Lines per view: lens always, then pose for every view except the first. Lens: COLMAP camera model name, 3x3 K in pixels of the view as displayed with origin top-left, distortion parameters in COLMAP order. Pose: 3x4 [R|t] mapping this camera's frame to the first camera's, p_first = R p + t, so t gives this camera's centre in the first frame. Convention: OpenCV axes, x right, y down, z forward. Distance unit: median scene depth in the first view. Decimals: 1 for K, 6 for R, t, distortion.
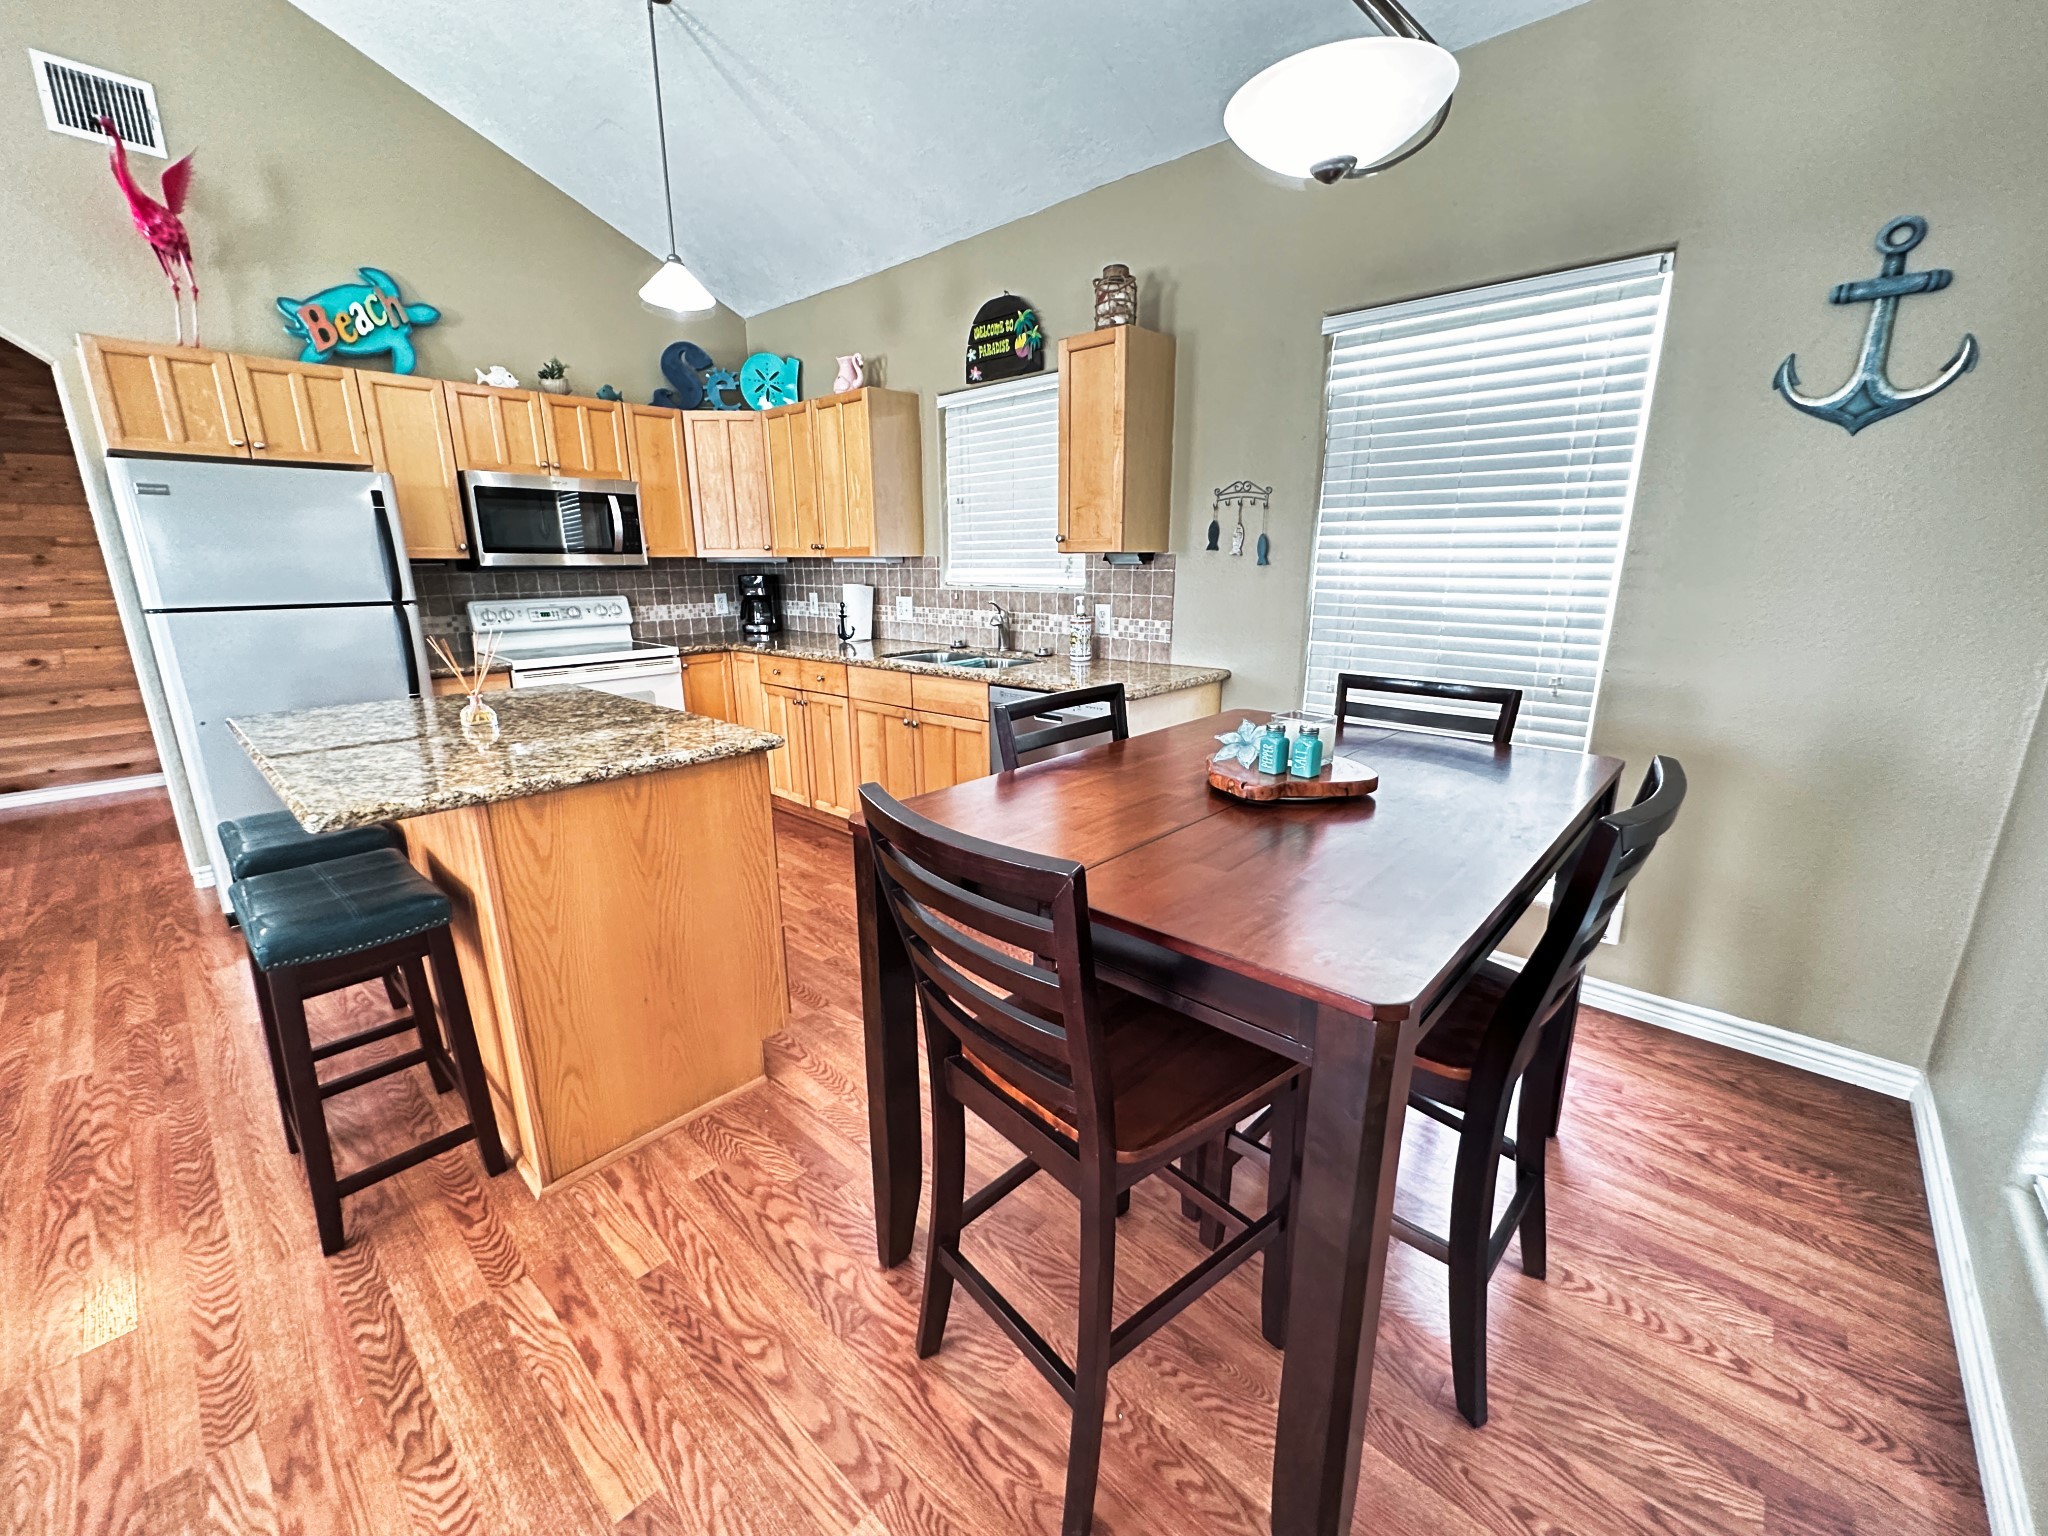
lens RADIAL K [[823.2, 0, 1019.2], [0, 823.2, 768.7], [0, 0, 1]] dist [-0.003295, -0.000085]
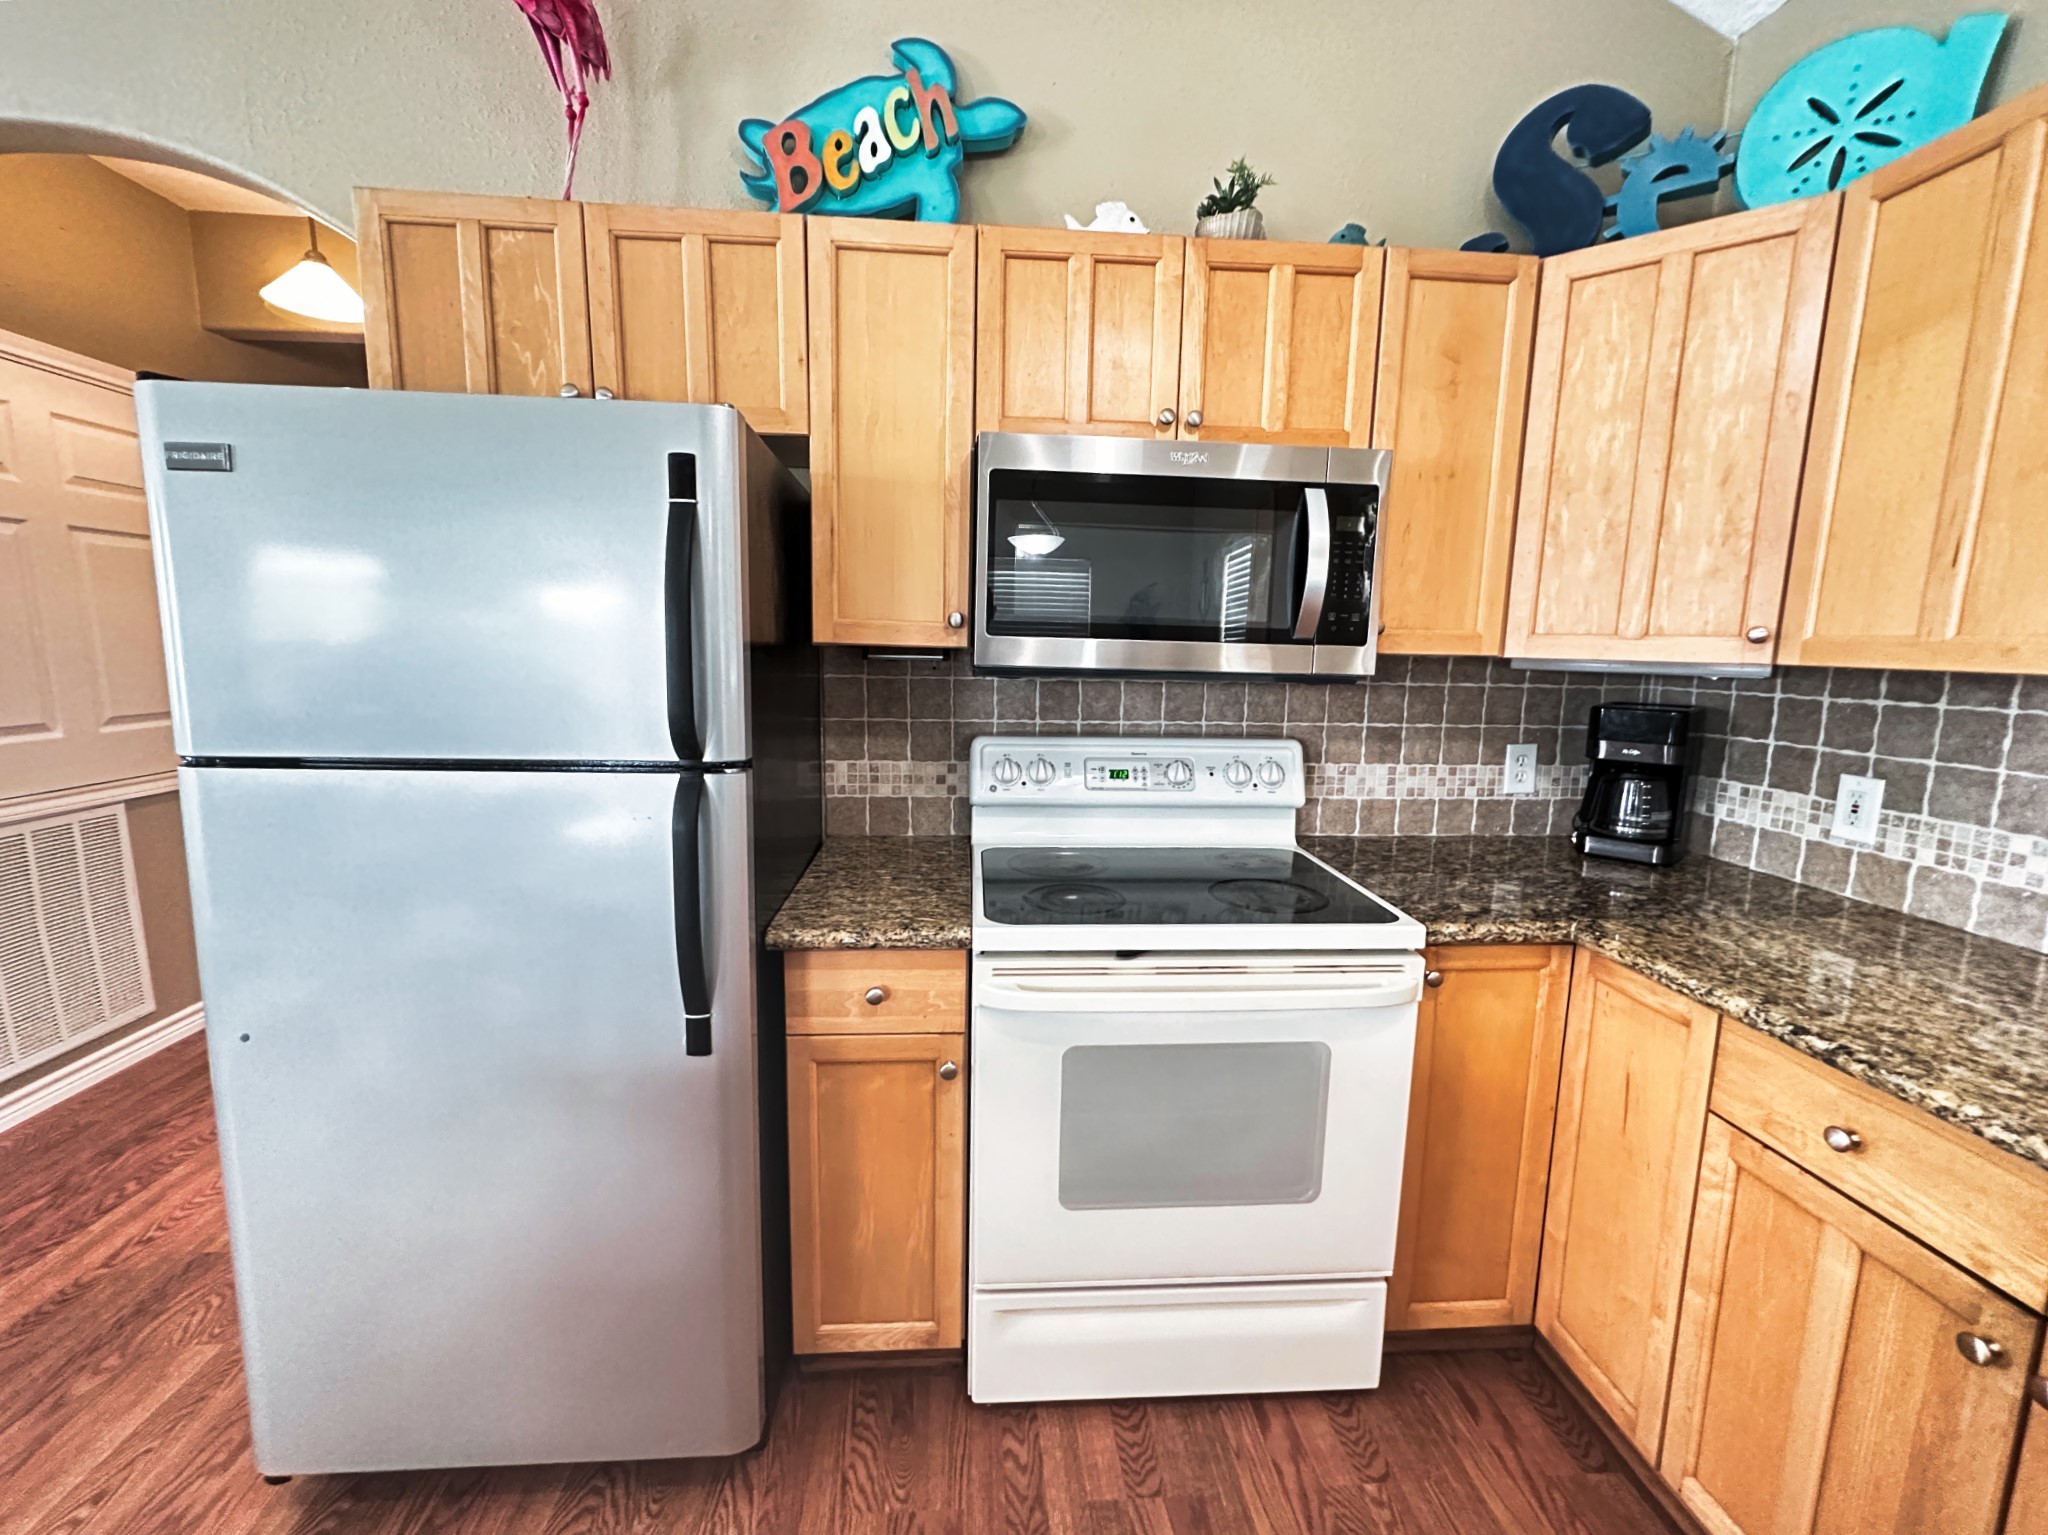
lens RADIAL K [[847.5, 0, 1021.8], [0, 847.5, 769.1], [0, 0, 1]] dist [-0.000560, -0.000674]
pose [[0.734373, 0.121995, -0.667693, -0.375289], [-0.192151, 0.980839, -0.032129, -0.199020], [0.650980, 0.151893, 0.743743, 0.755118]]
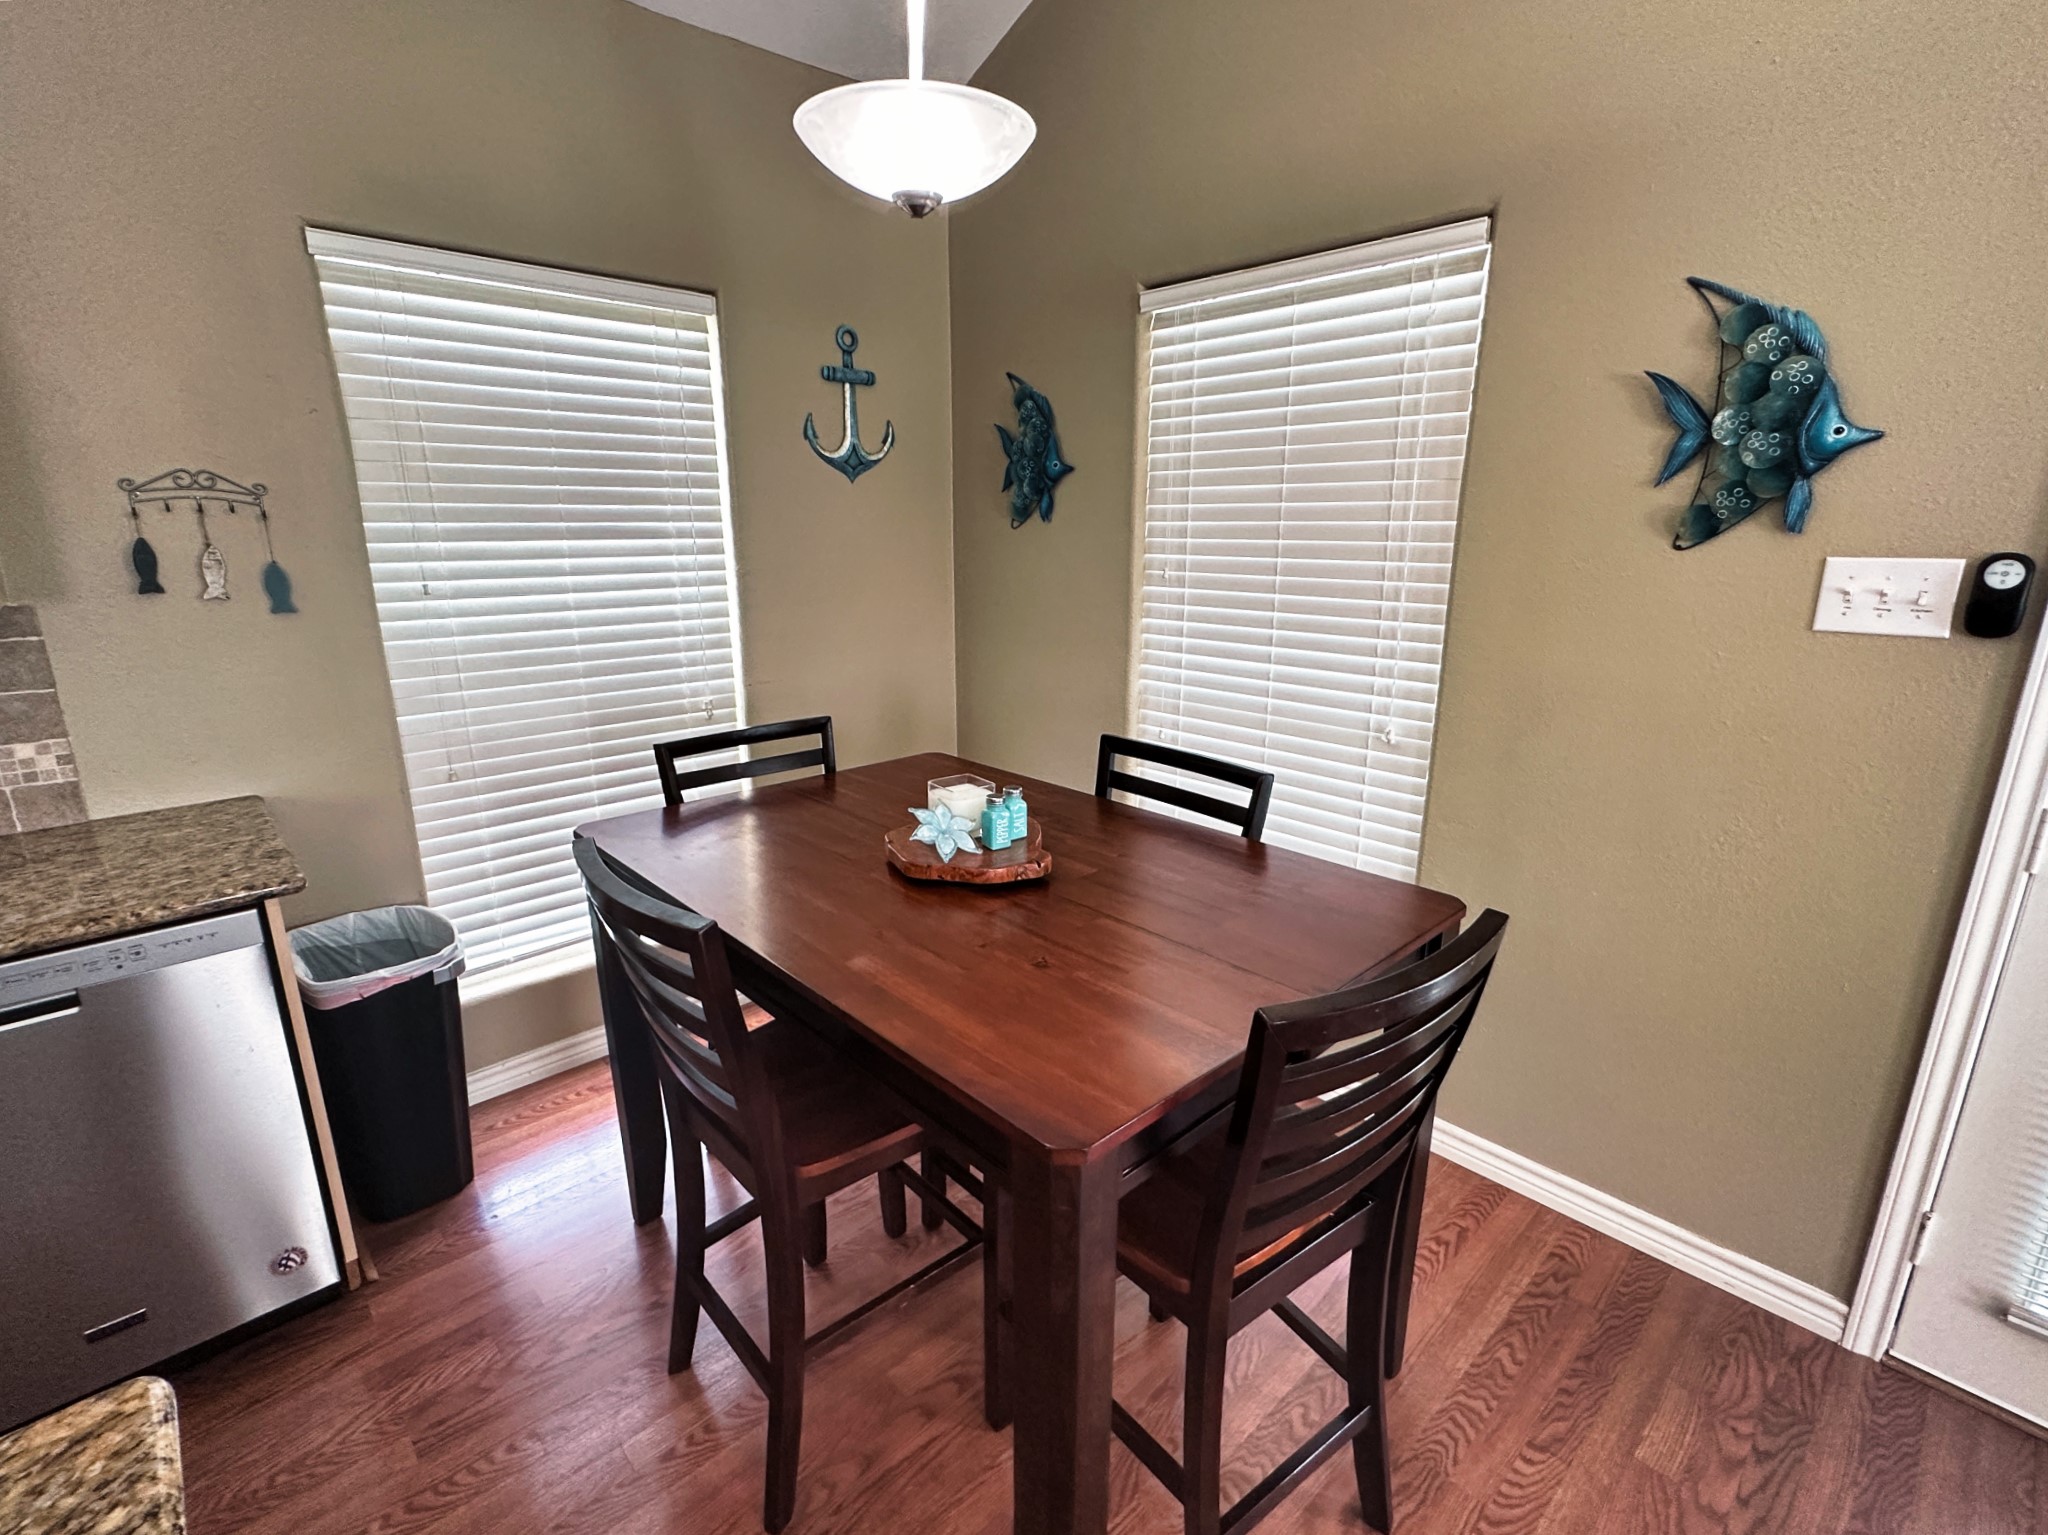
lens RADIAL K [[950.6, 0, 1021.0], [0, 950.6, 771.4], [0, 0, 1]] dist [0.001639, -0.000148]
pose [[0.070356, -0.253445, 0.964788, -0.307796], [0.251213, 0.940514, 0.228749, -0.136577], [-0.965371, 0.226274, 0.129839, 0.350293]]
